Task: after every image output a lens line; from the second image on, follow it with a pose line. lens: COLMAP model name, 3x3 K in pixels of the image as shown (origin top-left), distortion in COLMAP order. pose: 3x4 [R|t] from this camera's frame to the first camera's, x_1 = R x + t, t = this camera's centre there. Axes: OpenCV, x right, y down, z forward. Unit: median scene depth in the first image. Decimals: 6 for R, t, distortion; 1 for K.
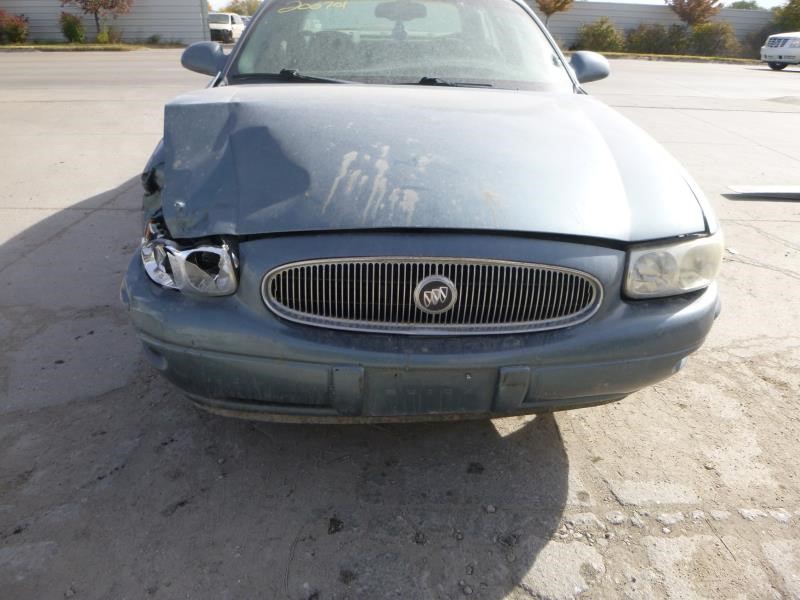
lens RADIAL K [[585.5, 0, 400.0], [0, 585.5, 300.0], [0, 0, 1]] dist [-0.030478, -0.003124]
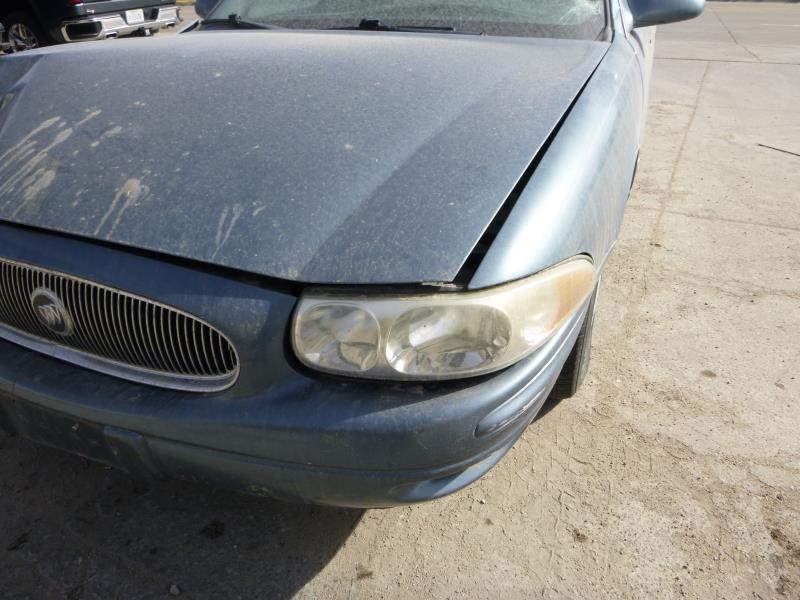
lens RADIAL K [[585.5, 0, 400.0], [0, 585.5, 300.0], [0, 0, 1]] dist [-0.030478, -0.003124]
pose [[0.897798, 0.175292, -0.404019, 0.608460], [-0.145457, 0.983919, 0.103665, -0.132819], [0.415694, -0.034303, 0.908858, 0.397347]]
